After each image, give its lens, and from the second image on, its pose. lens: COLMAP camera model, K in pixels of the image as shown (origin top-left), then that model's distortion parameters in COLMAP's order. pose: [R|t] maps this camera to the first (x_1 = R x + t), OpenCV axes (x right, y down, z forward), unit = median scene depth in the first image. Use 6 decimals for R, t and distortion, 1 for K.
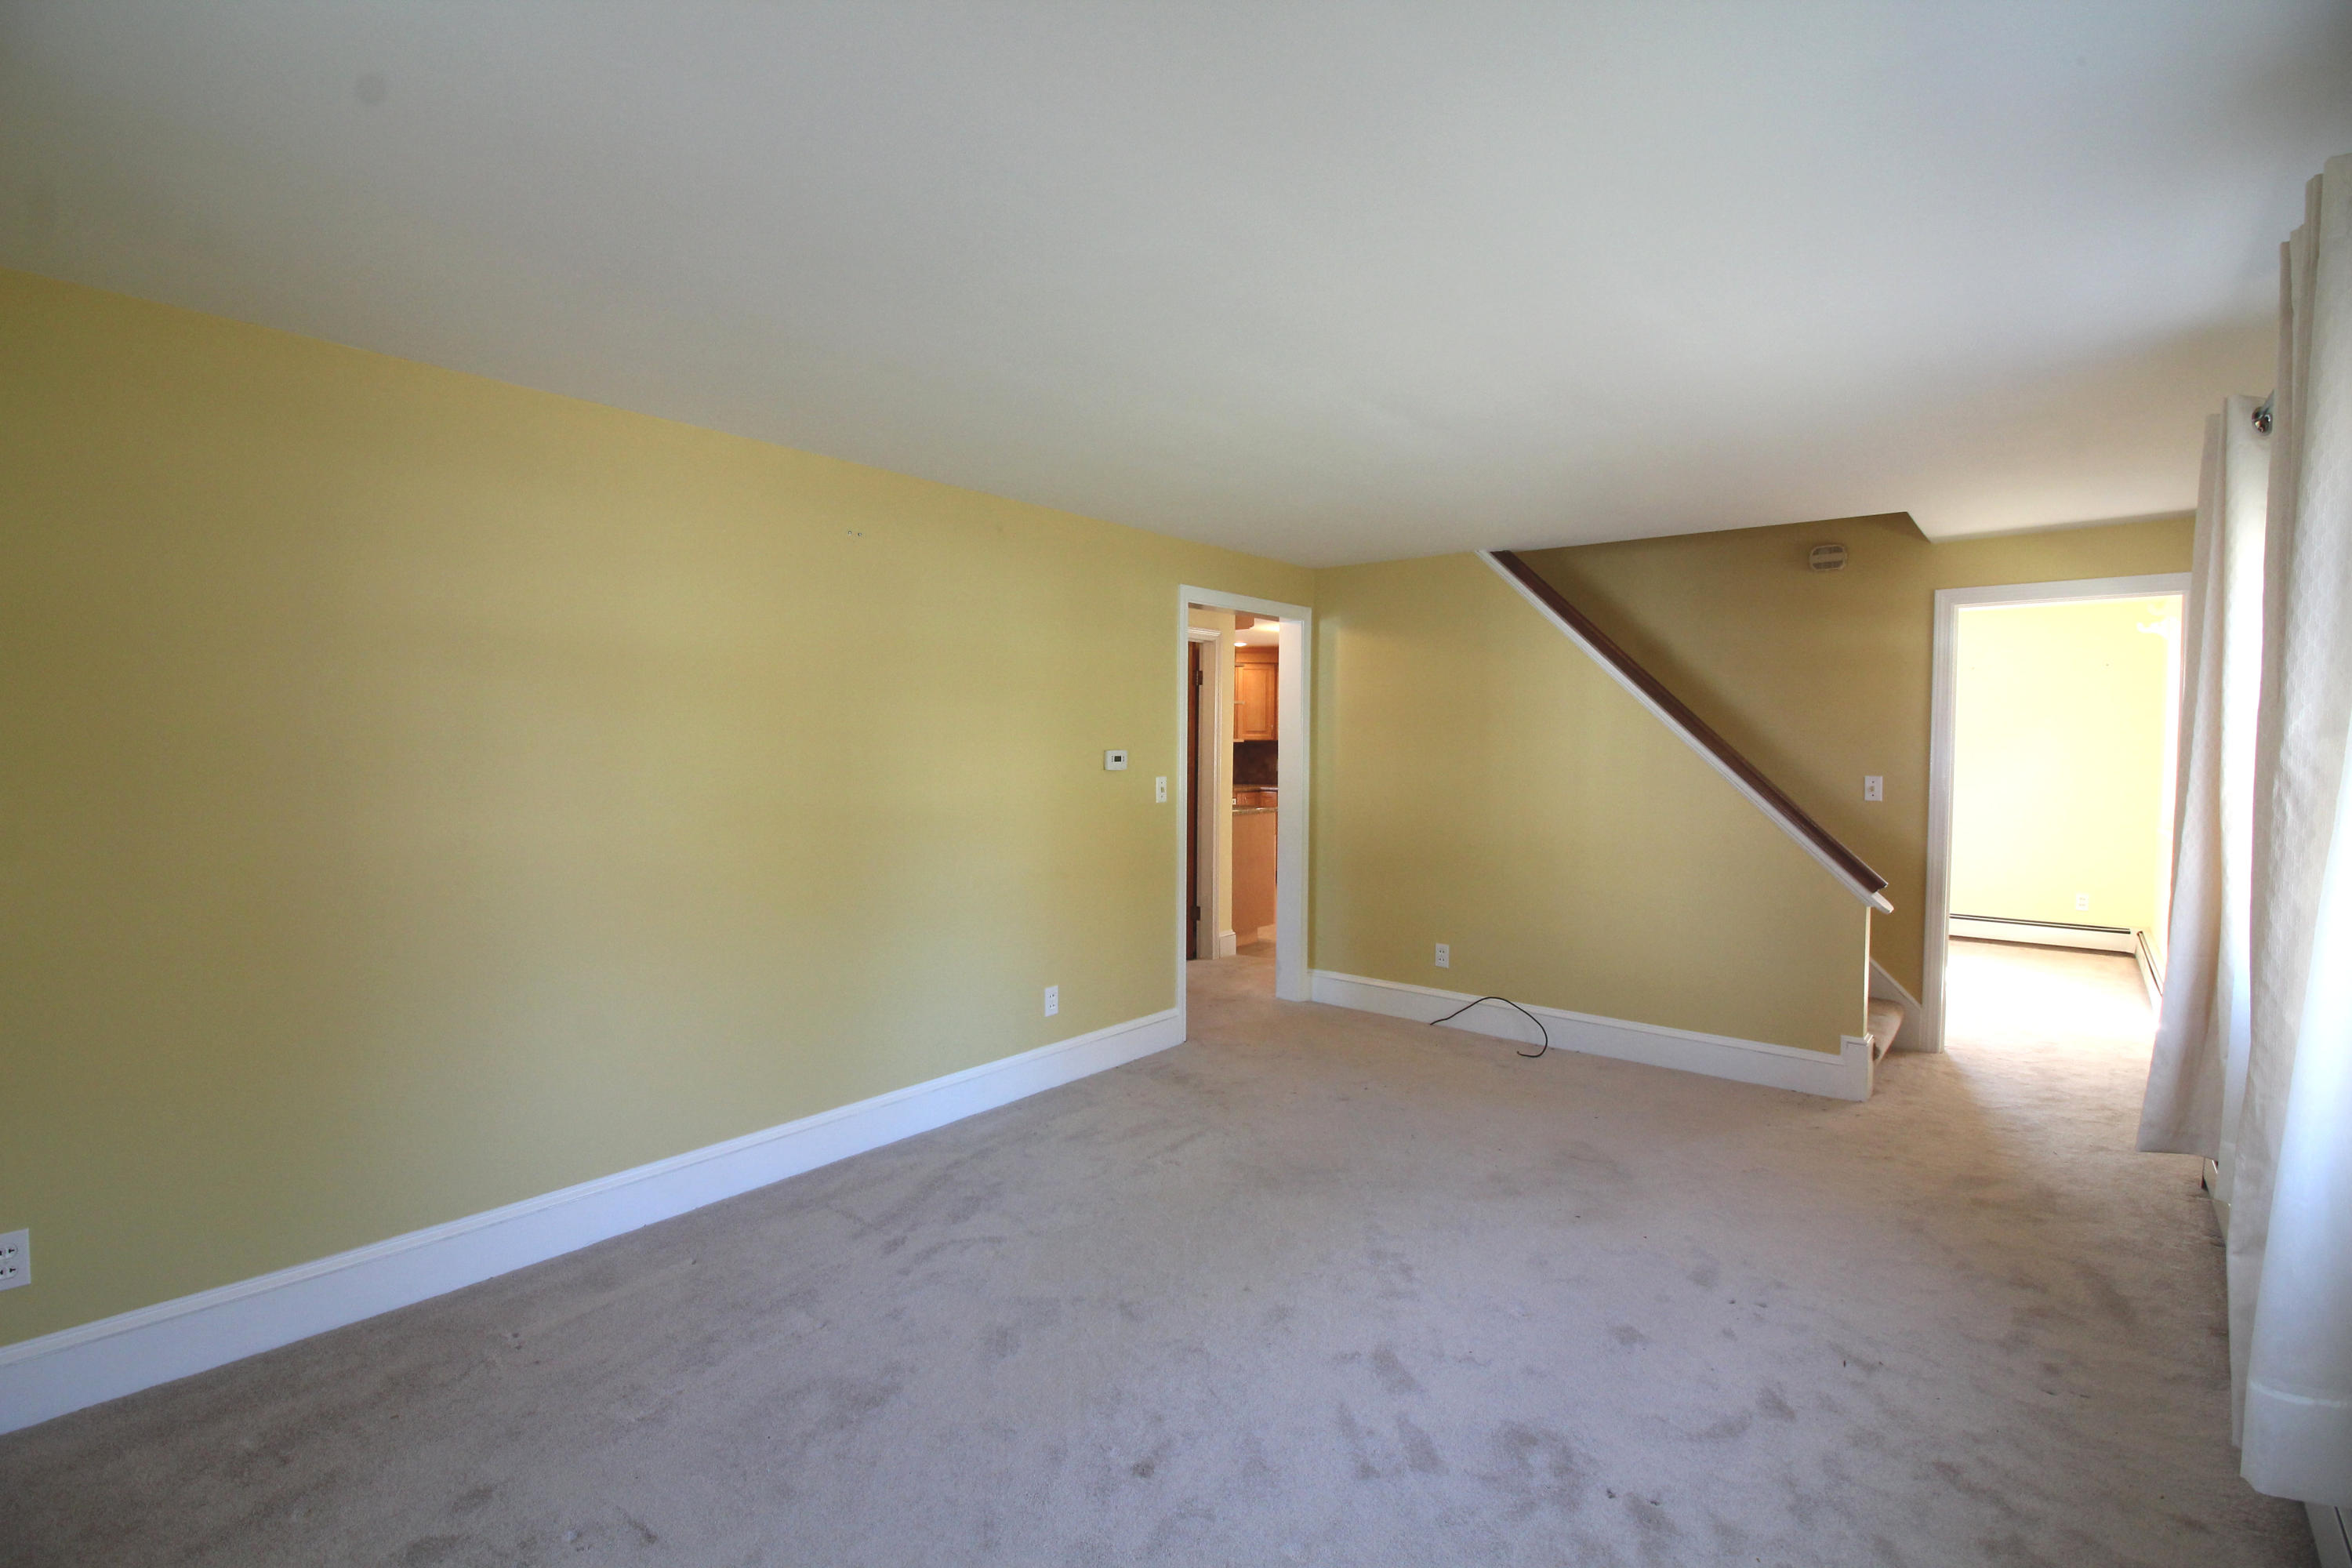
lens RADIAL K [[1096.3, 0, 1166.6], [0, 1096.3, 768.3], [0, 0, 1]] dist [-0.013043, -0.000806]
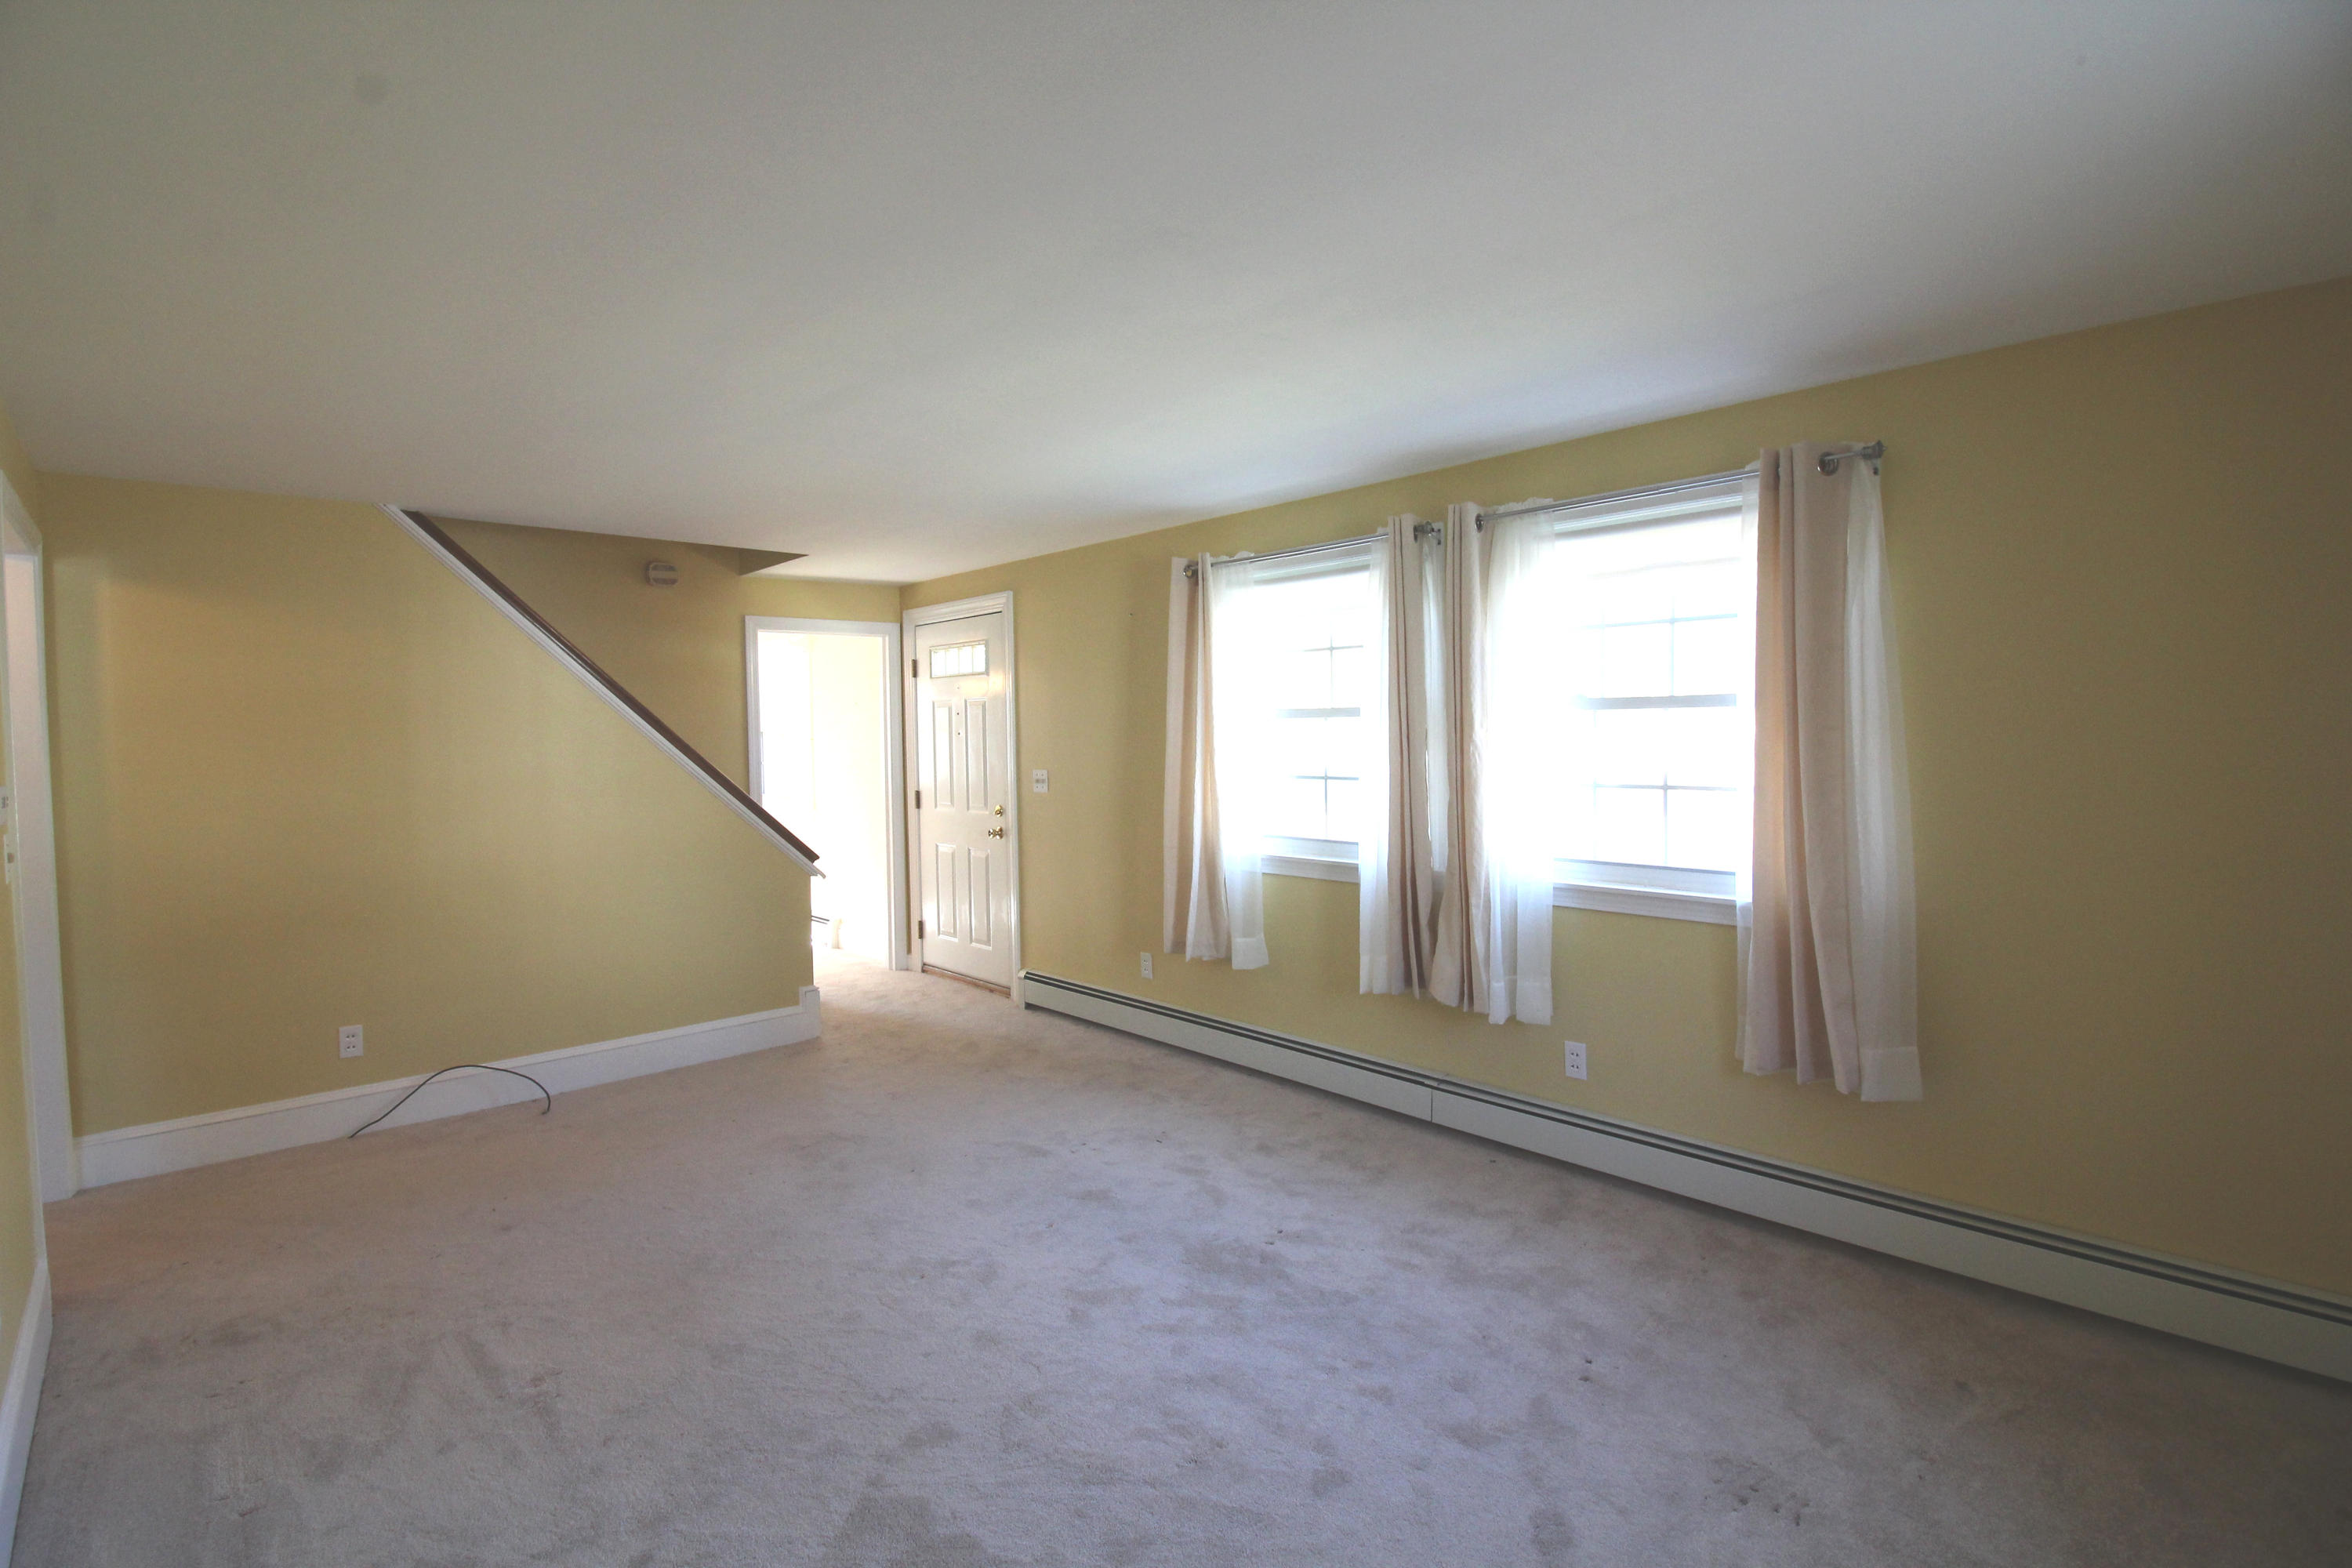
lens RADIAL K [[1096.3, 0, 1166.6], [0, 1096.3, 795.5], [0, 0, 1]] dist [-0.013043, -0.000806]
pose [[0.131901, -0.064970, 0.989131, -0.436396], [0.044058, 0.997248, 0.059628, -0.016961], [-0.990283, 0.035714, 0.134401, 0.379339]]
